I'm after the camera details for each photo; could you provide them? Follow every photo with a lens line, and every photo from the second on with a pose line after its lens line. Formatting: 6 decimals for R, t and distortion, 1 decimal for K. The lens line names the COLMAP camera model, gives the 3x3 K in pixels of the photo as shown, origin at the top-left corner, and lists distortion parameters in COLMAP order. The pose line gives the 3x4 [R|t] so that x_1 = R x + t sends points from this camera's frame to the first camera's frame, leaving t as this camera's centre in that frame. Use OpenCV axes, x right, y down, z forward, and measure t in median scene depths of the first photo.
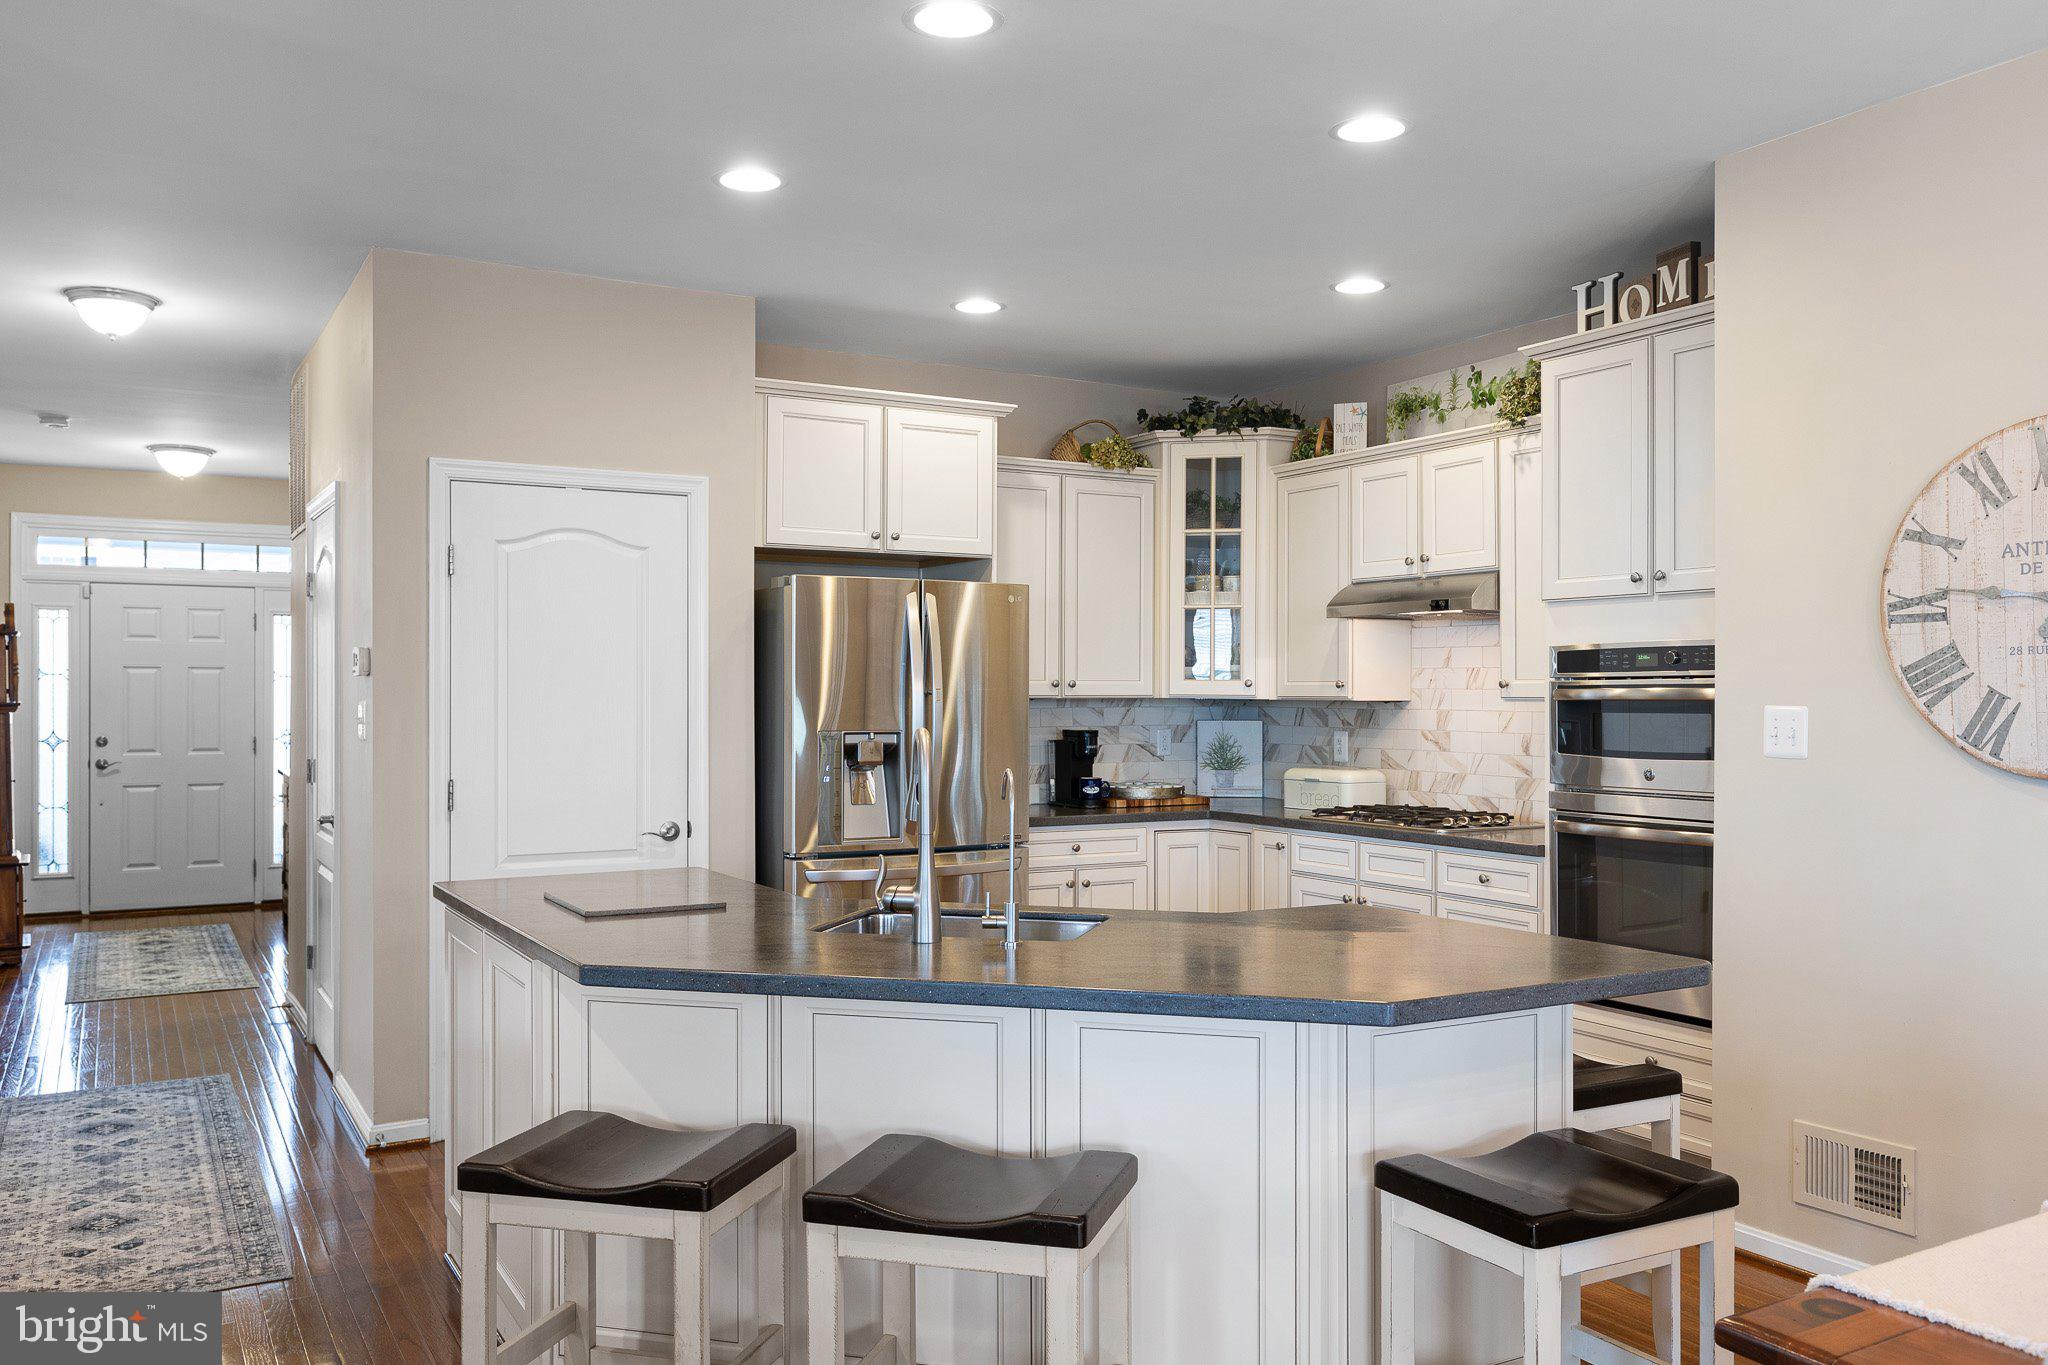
lens RADIAL K [[1594.3, 0, 1027.9], [0, 1594.3, 694.0], [0, 0, 1]] dist [0.005324, -0.004154]
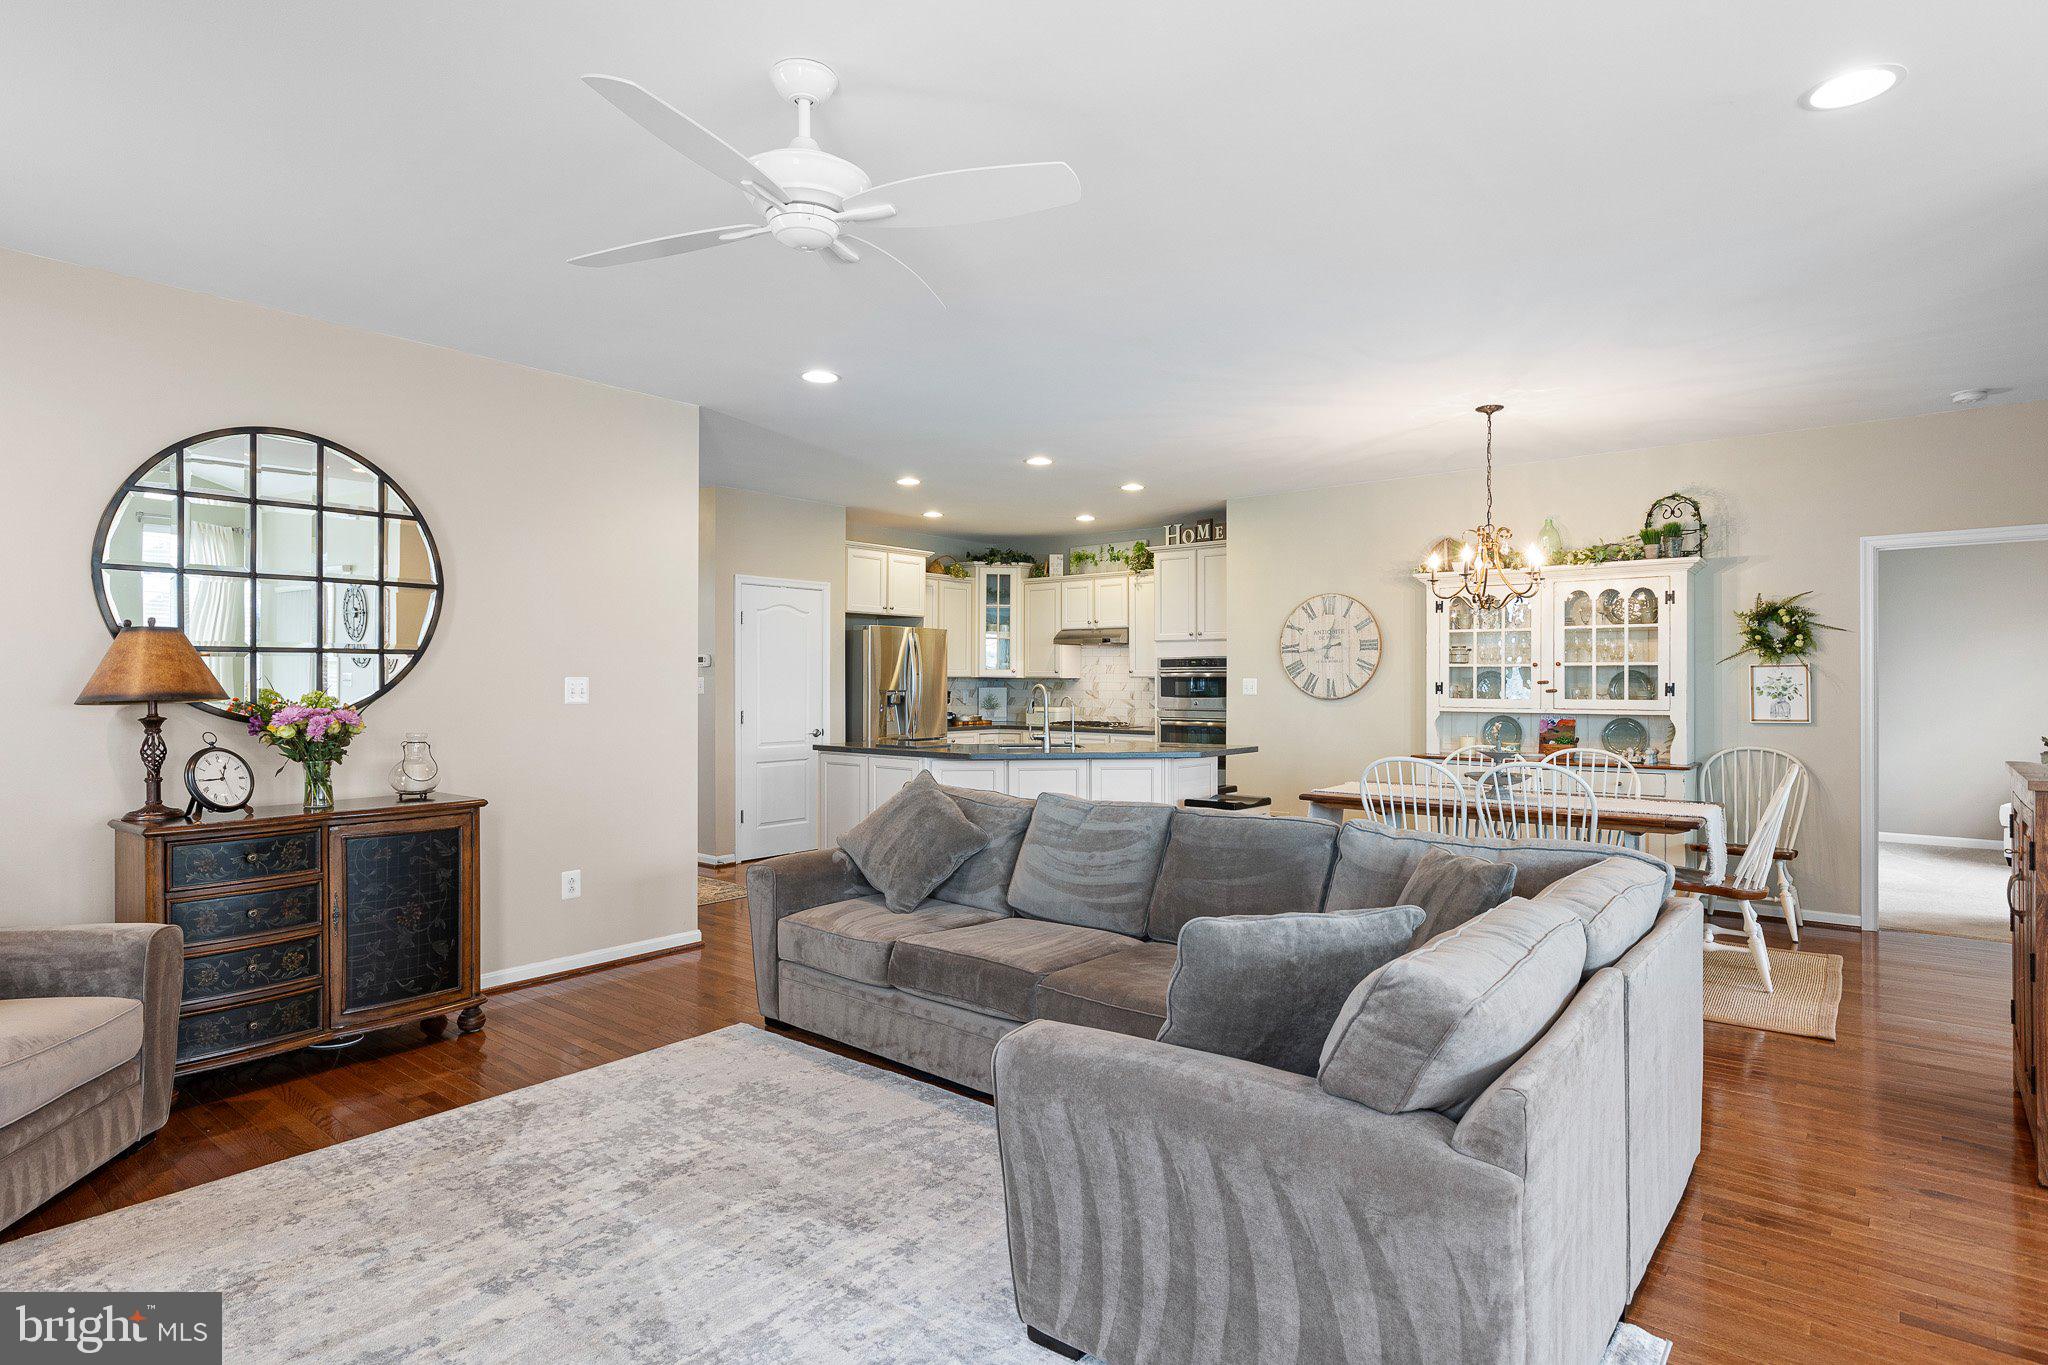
lens RADIAL K [[1053.3, 0, 1024.0], [0, 1053.3, 682.5], [0, 0, 1]] dist [-0.000030, -0.000035]
pose [[0.935783, -0.000590, 0.352576, -0.444105], [-0.000673, 0.999994, 0.003461, 0.005602], [-0.352576, -0.003476, 0.935777, -0.517124]]
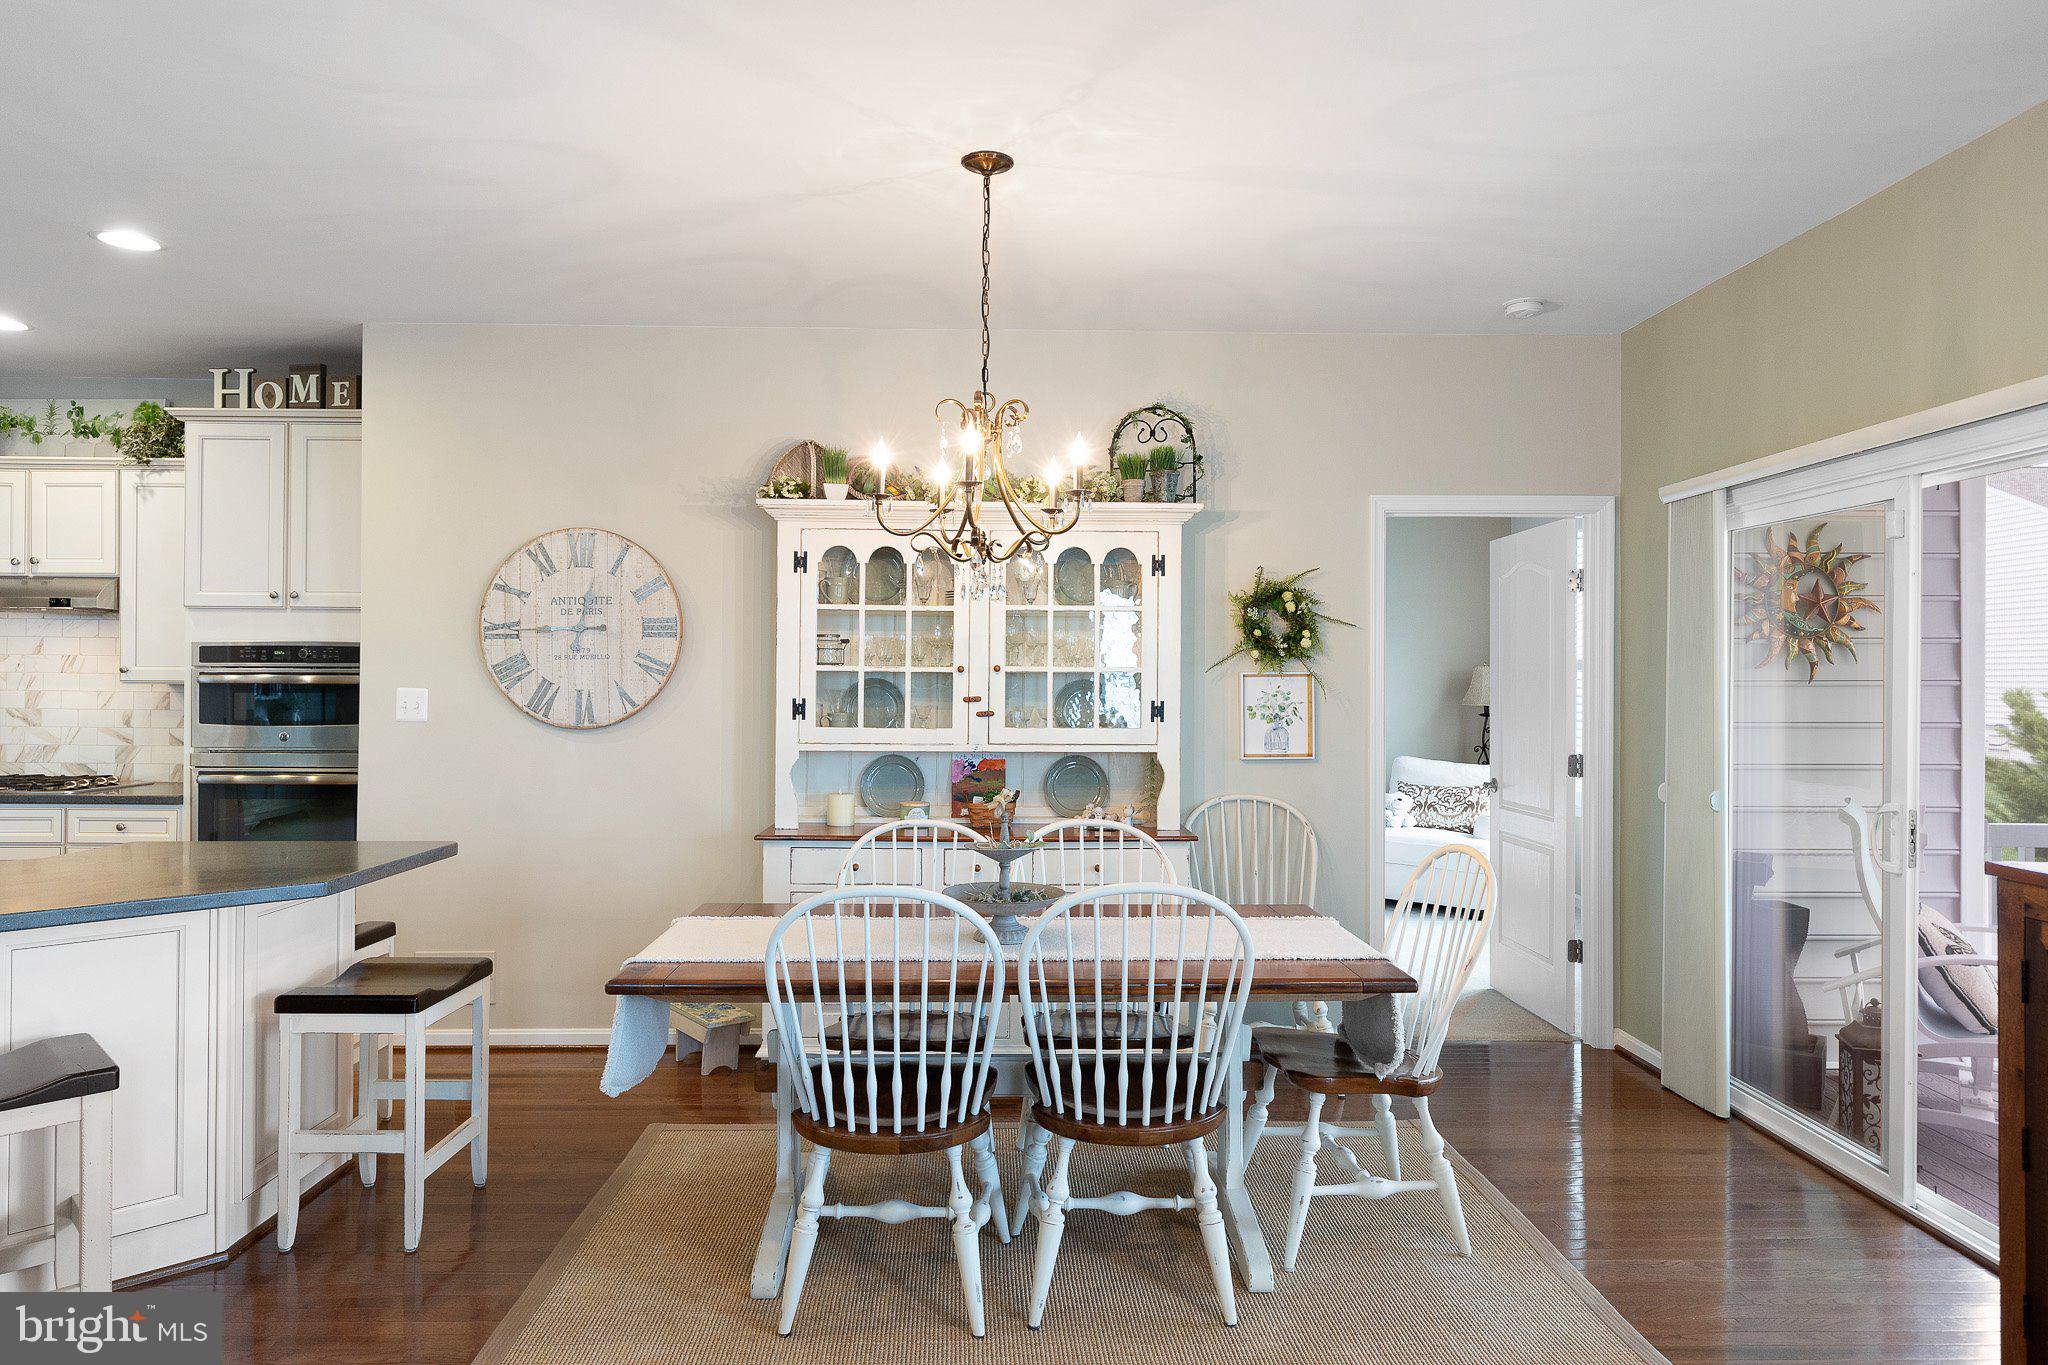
lens RADIAL K [[1282.8, 0, 1024.3], [0, 1282.8, 672.2], [0, 0, 1]] dist [0.000814, -0.000308]
pose [[0.482076, 0.008110, 0.876092, -0.222323], [-0.007190, 0.999960, -0.005300, -0.003845], [-0.876100, -0.003745, 0.482115, -0.085139]]
